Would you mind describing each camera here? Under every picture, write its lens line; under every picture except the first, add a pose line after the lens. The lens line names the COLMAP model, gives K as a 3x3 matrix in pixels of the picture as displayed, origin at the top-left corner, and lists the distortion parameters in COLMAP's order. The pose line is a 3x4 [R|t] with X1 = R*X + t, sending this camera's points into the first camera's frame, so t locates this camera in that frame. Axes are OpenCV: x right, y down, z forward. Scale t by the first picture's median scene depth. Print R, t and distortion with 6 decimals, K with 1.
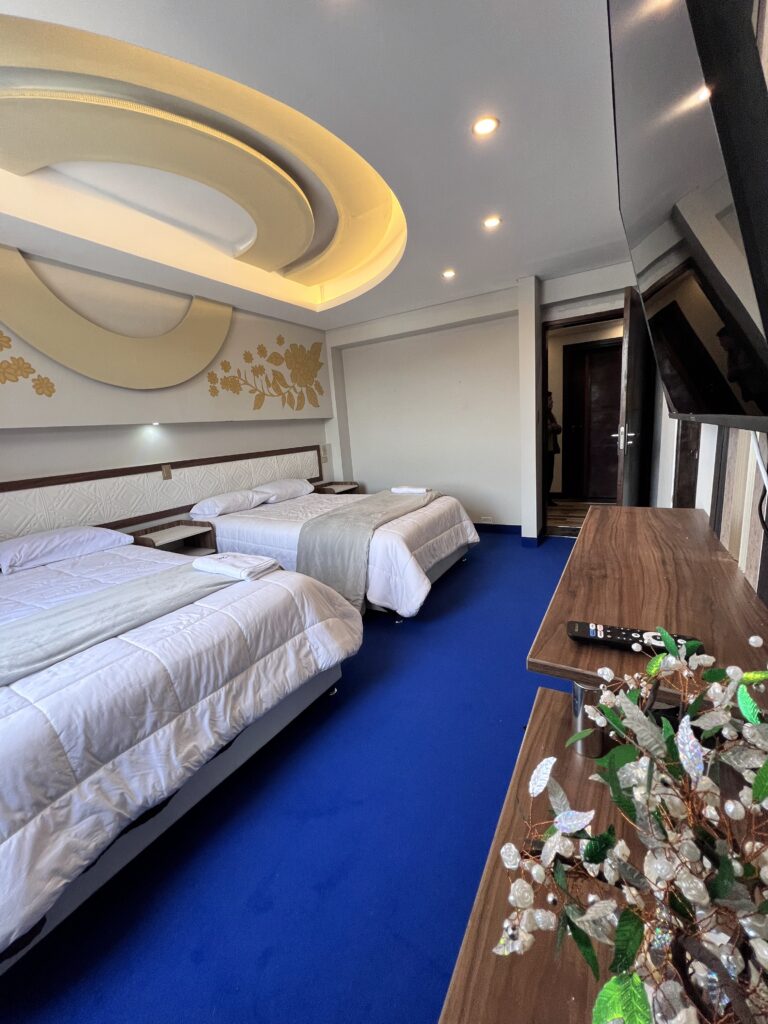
lens RADIAL K [[411.2, 0, 384.0], [0, 411.2, 512.0], [0, 0, 1]] dist [0.000380, 0.000029]
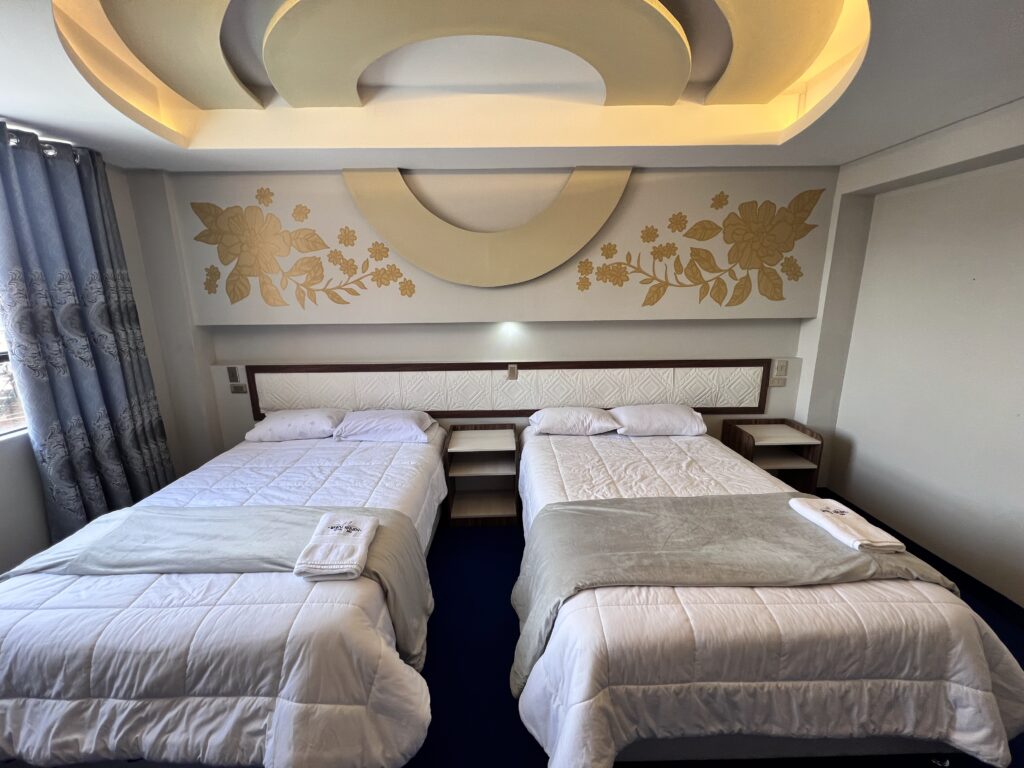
lens RADIAL K [[407.4, 0, 505.4], [0, 407.4, 387.5], [0, 0, 1]] dist [-0.001471, -0.000400]
pose [[0.507842, 0.262487, -0.820486, 0.235375], [-0.199734, 0.962371, 0.184252, -0.231304], [0.837976, 0.070308, 0.541160, 0.487059]]
